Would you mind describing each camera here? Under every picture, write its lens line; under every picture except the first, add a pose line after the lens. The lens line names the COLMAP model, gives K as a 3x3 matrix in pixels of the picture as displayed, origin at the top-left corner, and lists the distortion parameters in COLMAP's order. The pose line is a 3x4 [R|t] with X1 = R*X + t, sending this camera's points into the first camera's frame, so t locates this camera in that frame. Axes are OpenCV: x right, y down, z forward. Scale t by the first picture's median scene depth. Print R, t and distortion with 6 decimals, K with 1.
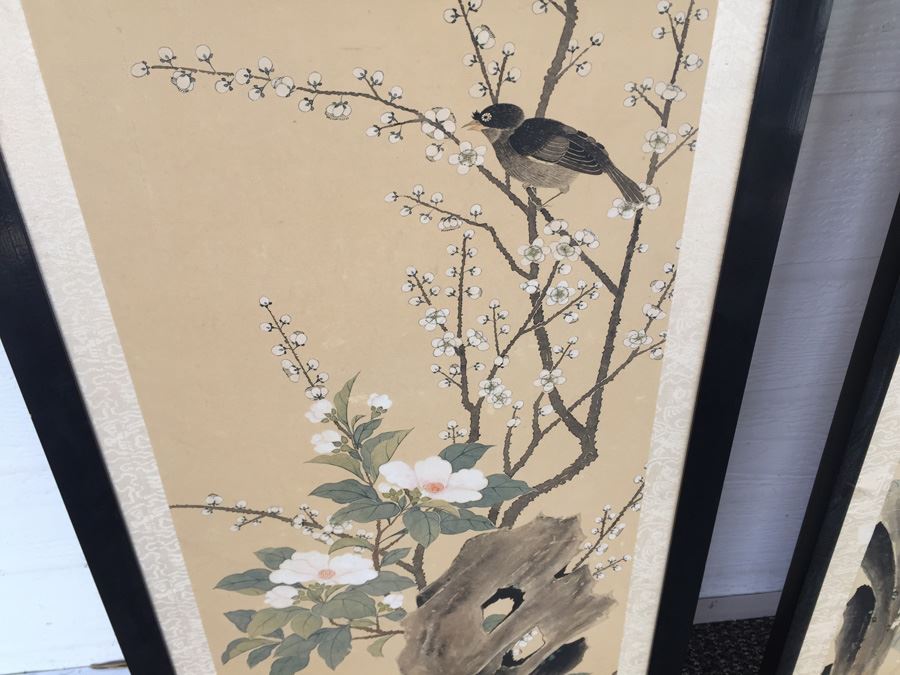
lens RADIAL K [[773.0, 0, 444.2], [0, 773.0, 371.3], [0, 0, 1]] dist [0.075588, -0.044168]
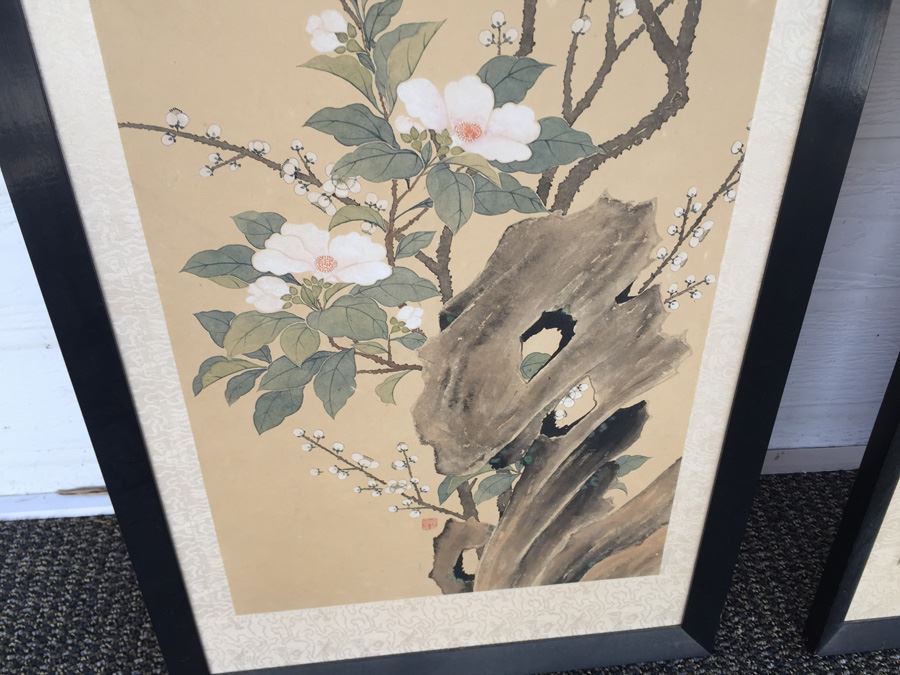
lens RADIAL K [[773.0, 0, 460.0], [0, 773.0, 322.3], [0, 0, 1]] dist [0.075588, -0.044168]
pose [[0.998854, 0.043222, -0.020571, 0.001577], [-0.043530, 0.998943, -0.014765, 0.318924], [0.019911, 0.015644, 0.999679, 0.221933]]
